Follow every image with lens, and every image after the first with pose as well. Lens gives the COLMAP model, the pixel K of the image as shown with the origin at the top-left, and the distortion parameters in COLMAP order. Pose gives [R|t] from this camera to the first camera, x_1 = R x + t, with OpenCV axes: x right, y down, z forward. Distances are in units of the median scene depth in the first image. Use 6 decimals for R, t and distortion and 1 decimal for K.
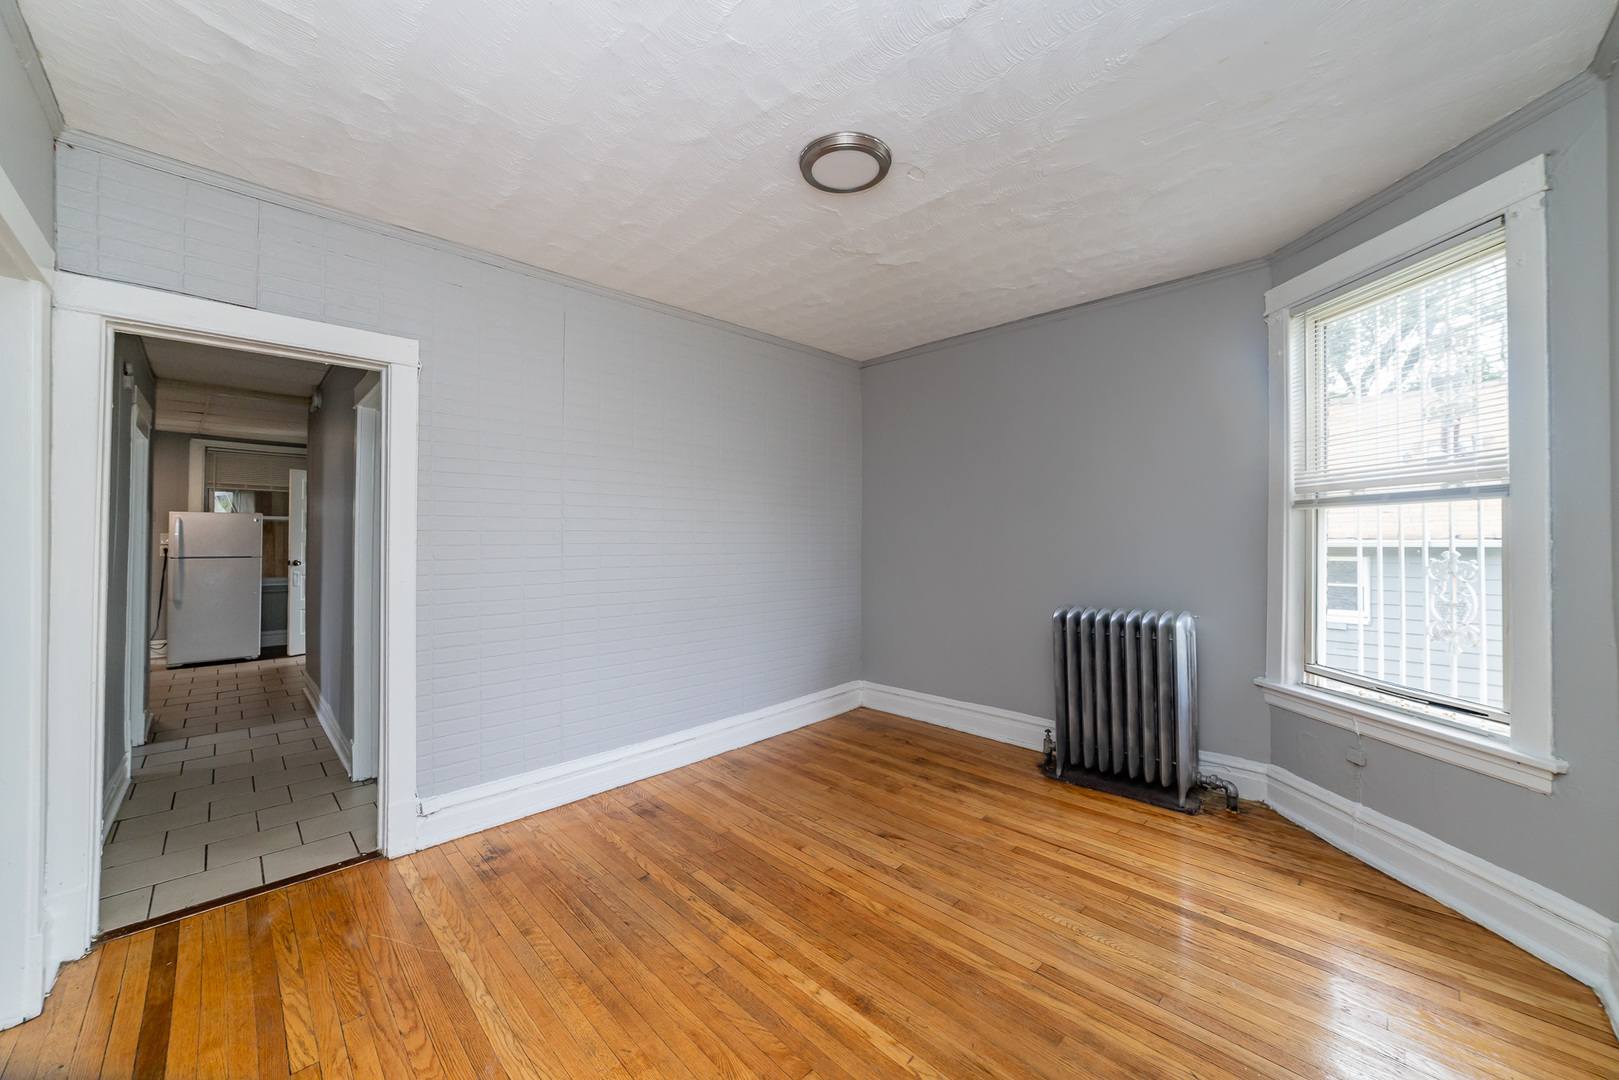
lens RADIAL K [[616.5, 0, 817.2], [0, 616.5, 534.4], [0, 0, 1]] dist [-0.001324, 0.000210]
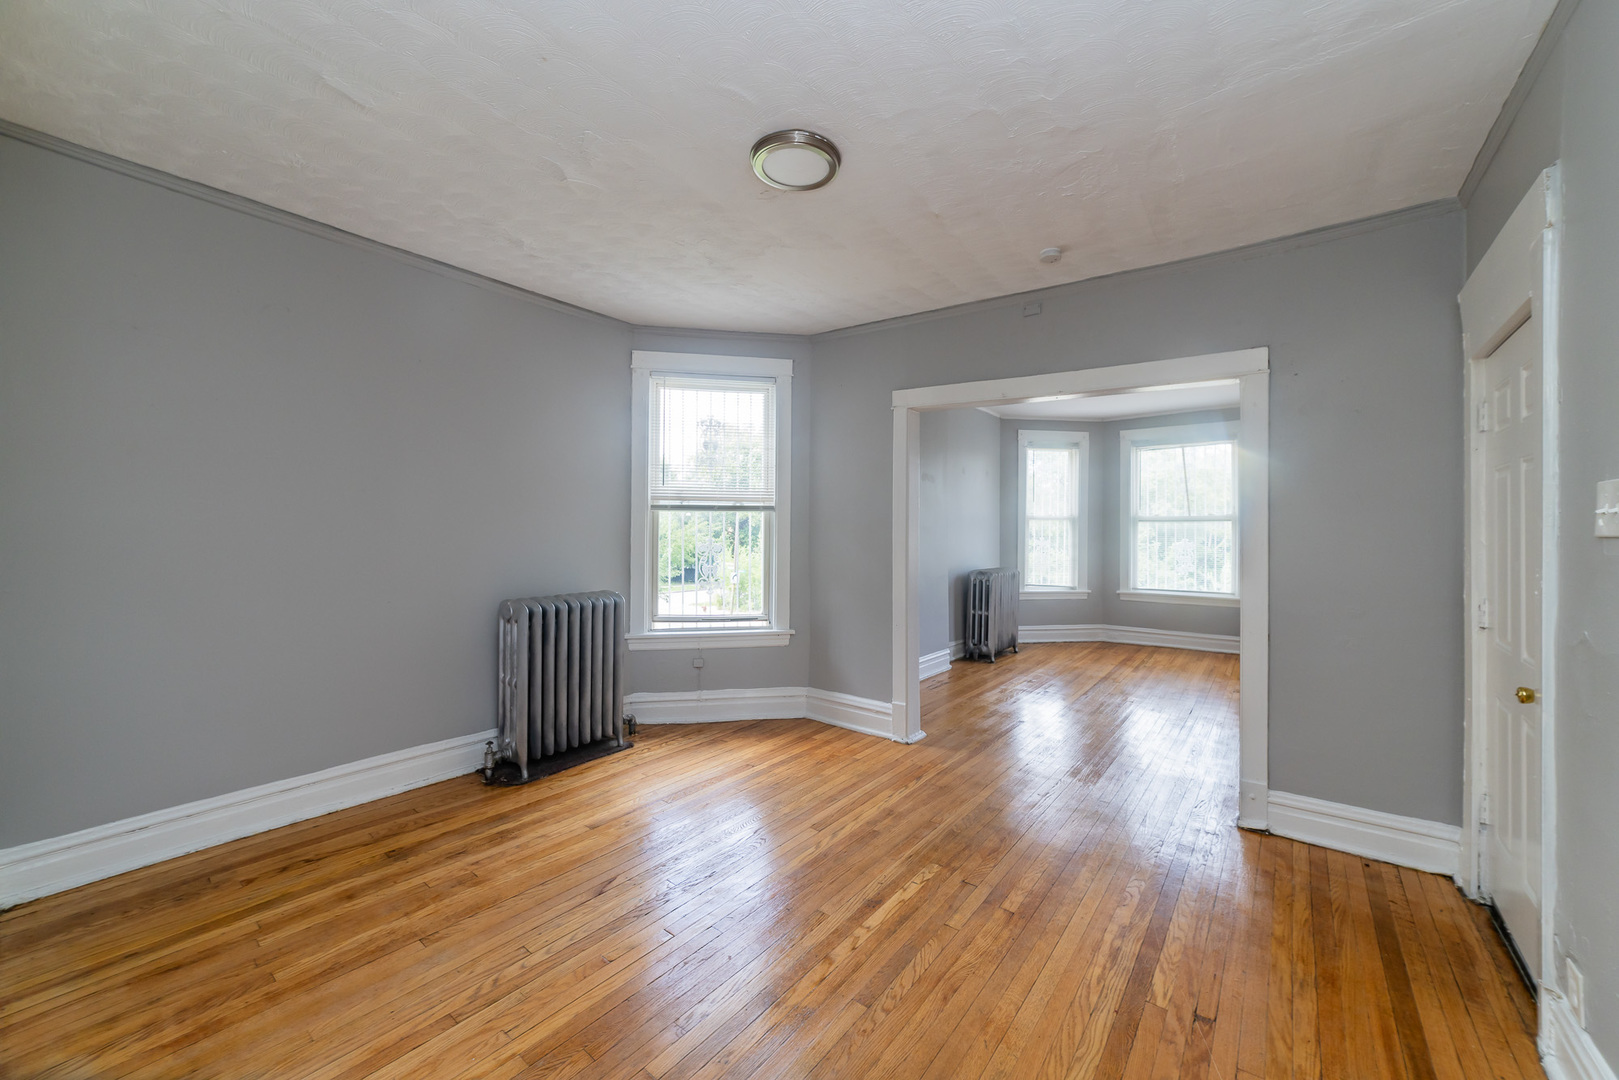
lens RADIAL K [[616.5, 0, 817.2], [0, 616.5, 534.4], [0, 0, 1]] dist [-0.001324, 0.000210]
pose [[-0.138124, 0.001168, 0.990414, -0.699810], [-0.017629, 0.999838, -0.003638, 0.012424], [-0.990258, -0.017962, -0.138081, 0.790245]]
